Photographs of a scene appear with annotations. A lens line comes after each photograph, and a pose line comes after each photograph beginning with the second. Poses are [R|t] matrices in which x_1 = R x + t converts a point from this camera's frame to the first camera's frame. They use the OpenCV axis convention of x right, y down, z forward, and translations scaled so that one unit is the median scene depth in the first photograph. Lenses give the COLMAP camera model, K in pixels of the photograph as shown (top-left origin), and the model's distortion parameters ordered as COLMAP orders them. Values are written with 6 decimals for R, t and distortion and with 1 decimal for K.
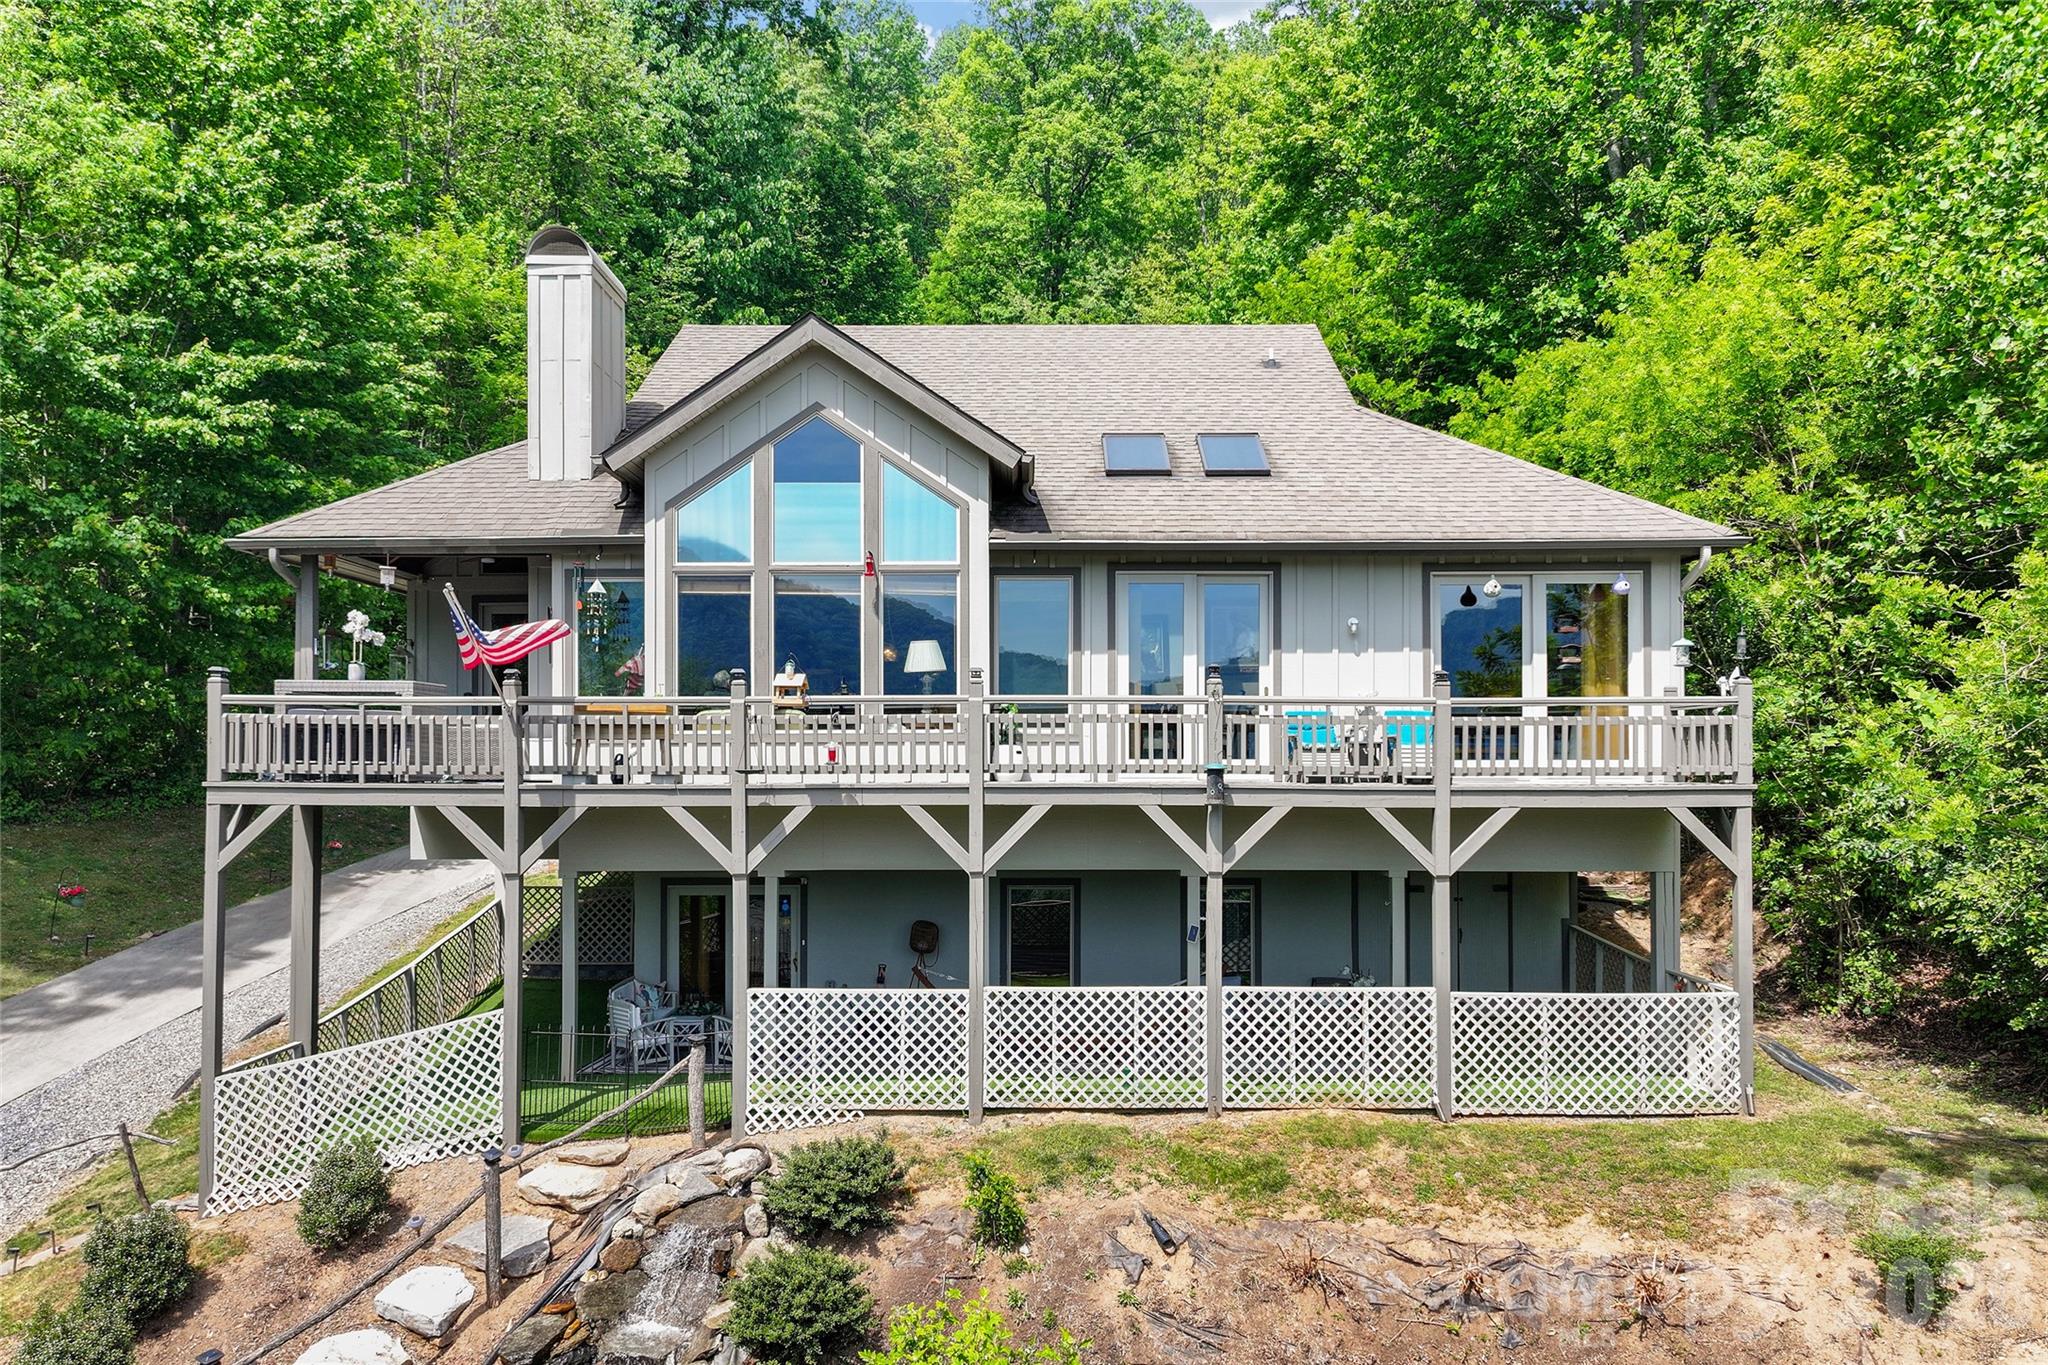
lens RADIAL K [[1433.0, 0, 1027.6], [0, 1433.0, 767.7], [0, 0, 1]] dist [0.003188, 0.005744]
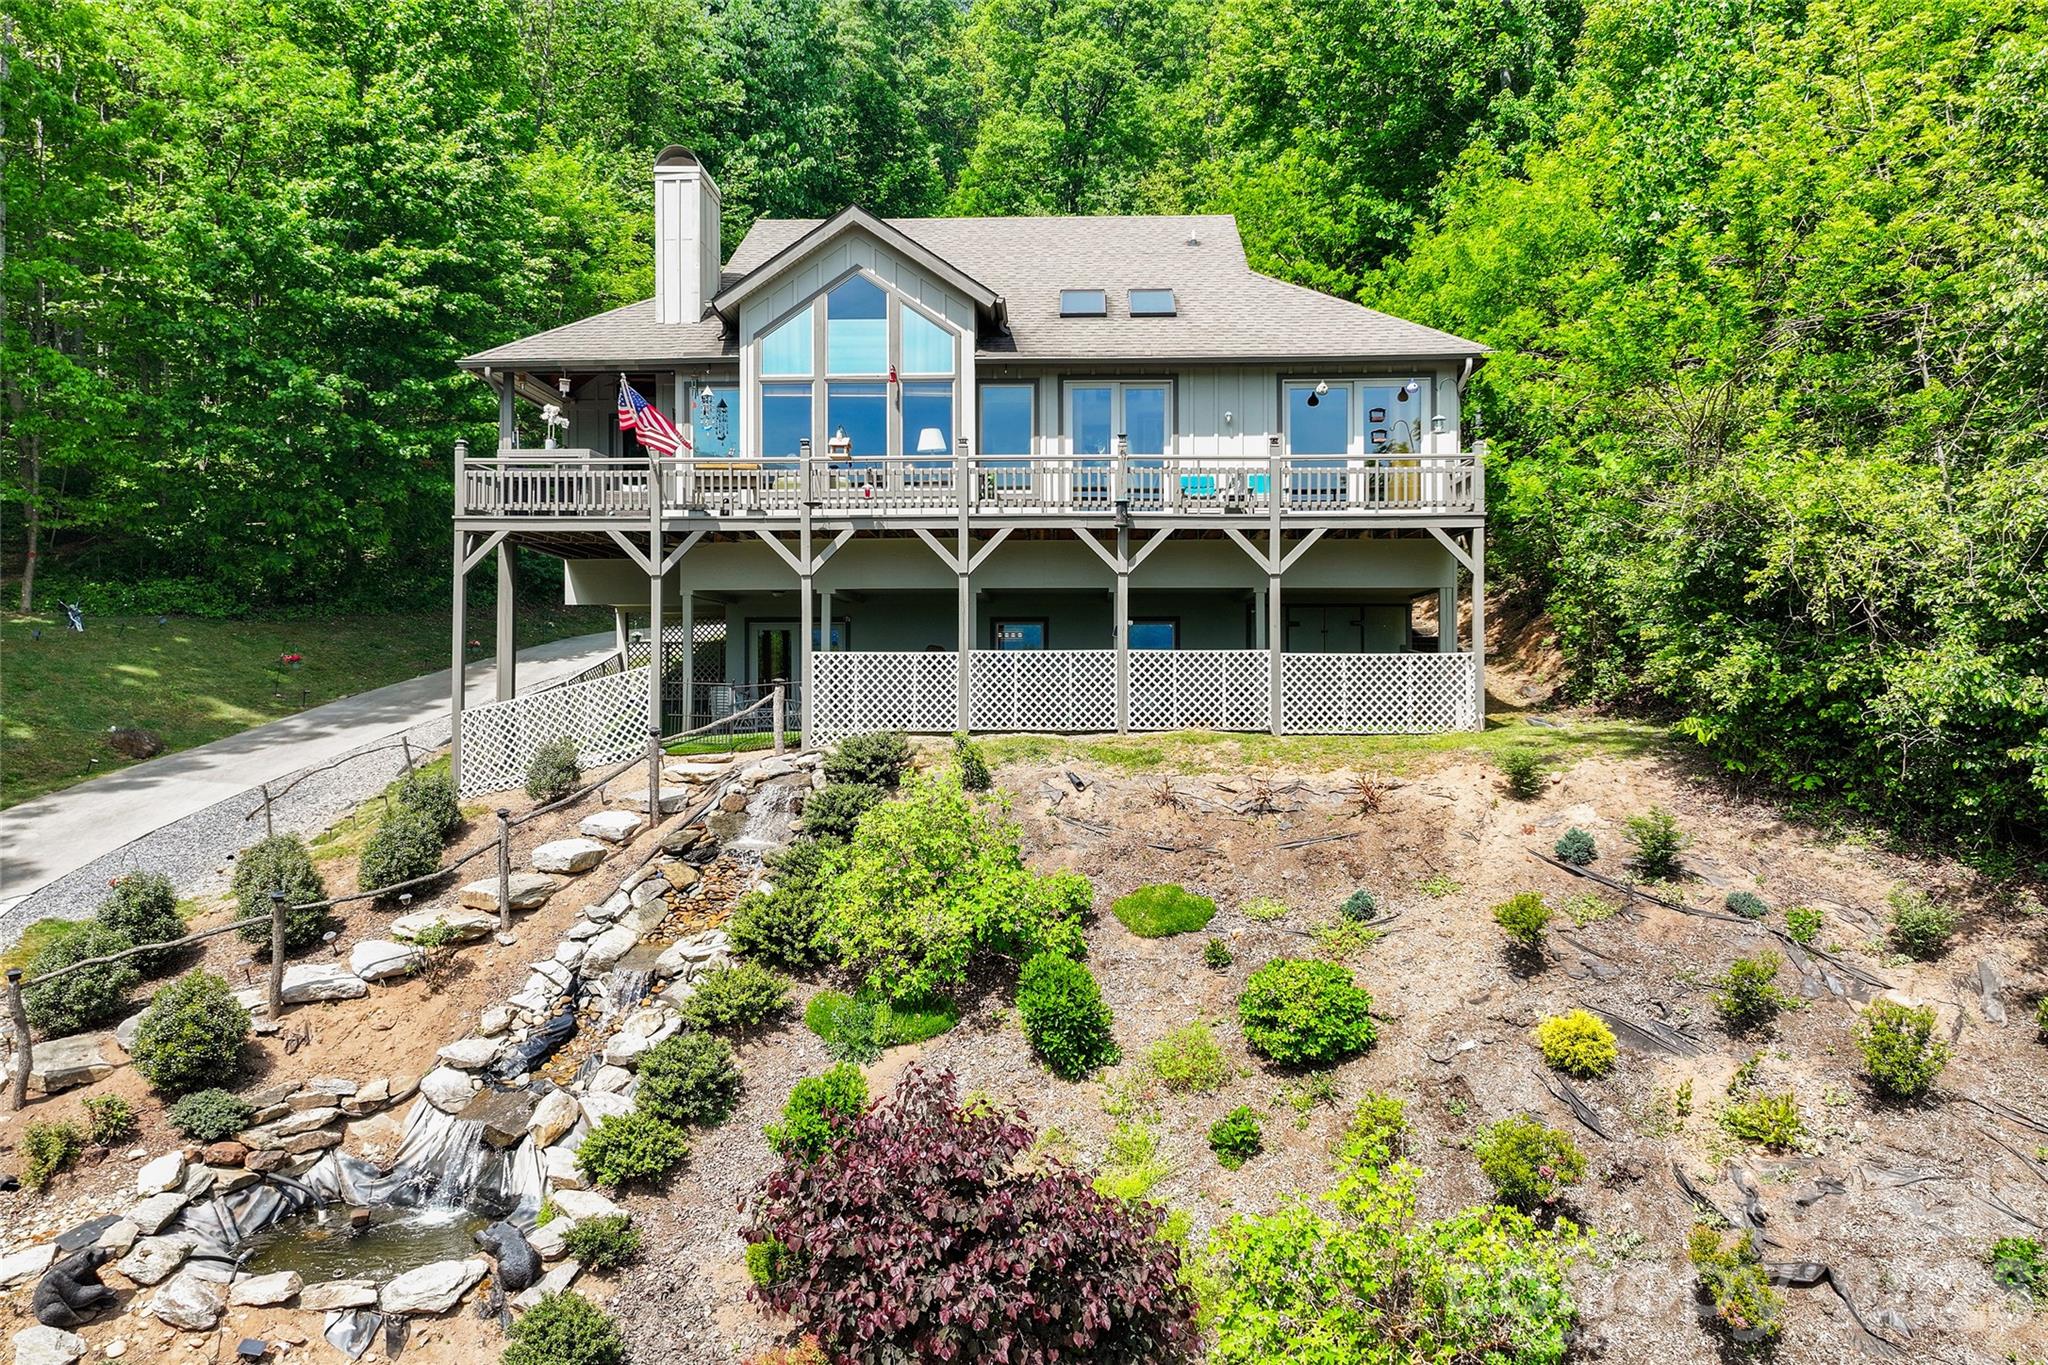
lens RADIAL K [[1433.0, 0, 1027.5], [0, 1433.0, 693.3], [0, 0, 1]] dist [0.003188, 0.005744]
pose [[0.999635, -0.000664, -0.027009, 0.060686], [0.000756, 0.999994, 0.003374, 0.164092], [0.027007, -0.003394, 0.999629, -0.421089]]
